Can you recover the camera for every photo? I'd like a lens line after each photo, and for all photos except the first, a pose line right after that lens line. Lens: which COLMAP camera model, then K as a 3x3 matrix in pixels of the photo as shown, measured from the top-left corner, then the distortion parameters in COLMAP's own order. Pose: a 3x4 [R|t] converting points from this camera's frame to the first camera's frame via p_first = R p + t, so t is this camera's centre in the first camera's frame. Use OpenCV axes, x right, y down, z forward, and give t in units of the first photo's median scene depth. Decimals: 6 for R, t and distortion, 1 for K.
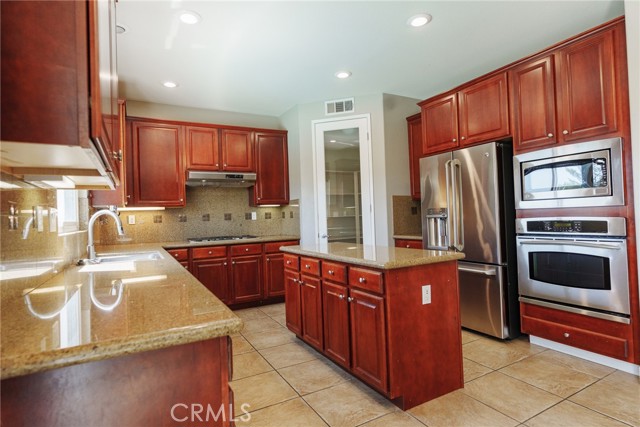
lens RADIAL K [[337.0, 0, 318.9], [0, 337.0, 211.2], [0, 0, 1]] dist [-0.003712, 0.002335]
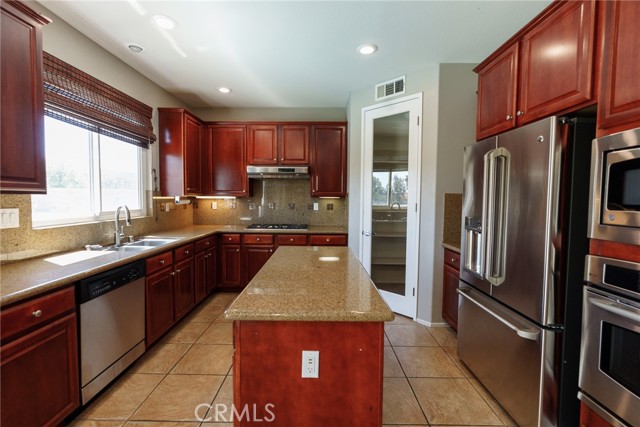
lens RADIAL K [[285.7, 0, 318.0], [0, 285.7, 211.3], [0, 0, 1]] dist [-0.012920, 0.004433]
pose [[0.872896, 0.066169, -0.483399, 0.415505], [-0.032470, 0.996443, 0.077762, -0.069399], [0.486825, -0.052182, 0.871940, 0.378775]]
